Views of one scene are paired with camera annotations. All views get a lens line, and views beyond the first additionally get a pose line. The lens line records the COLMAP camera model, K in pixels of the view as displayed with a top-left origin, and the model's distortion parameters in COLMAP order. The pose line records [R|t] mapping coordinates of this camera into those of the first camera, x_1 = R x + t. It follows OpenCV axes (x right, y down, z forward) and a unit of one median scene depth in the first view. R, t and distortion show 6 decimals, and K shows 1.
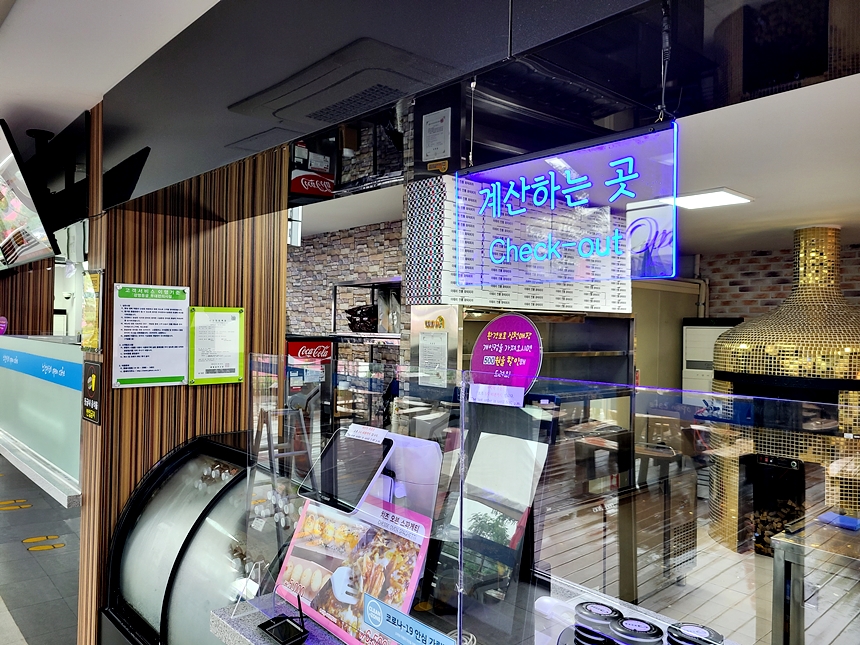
lens RADIAL K [[629.1, 0, 430.0], [0, 629.1, 322.5], [0, 0, 1]] dist [0.030447, 0.000033]
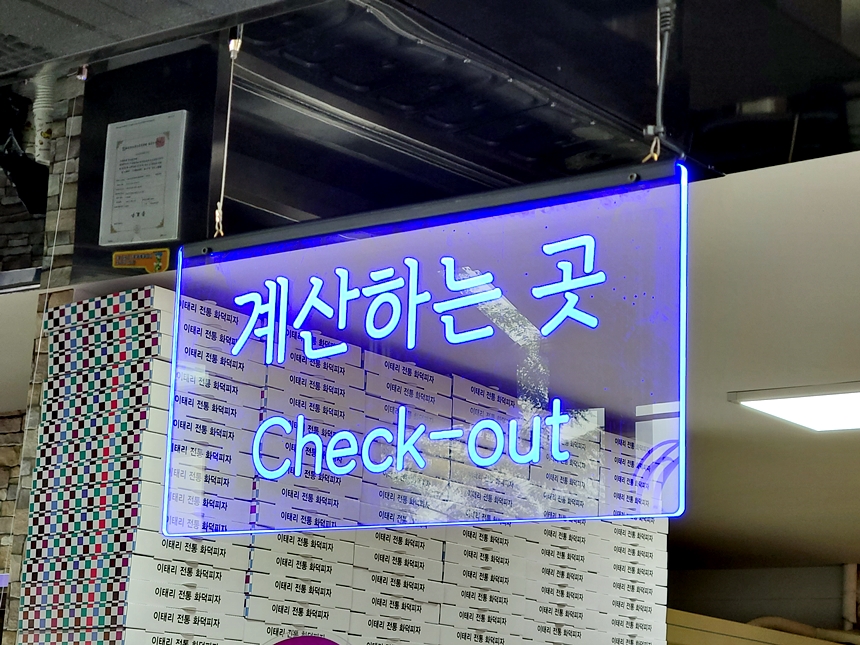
lens RADIAL K [[1889.7, 0, 430.0], [0, 1889.7, 322.5], [0, 0, 1]] dist [0.005457, 0.582493]
pose [[0.984167, 0.071055, 0.162377, 0.005573], [-0.032847, 0.973374, -0.226855, 0.055823], [-0.174173, 0.217930, 0.960297, -0.121449]]
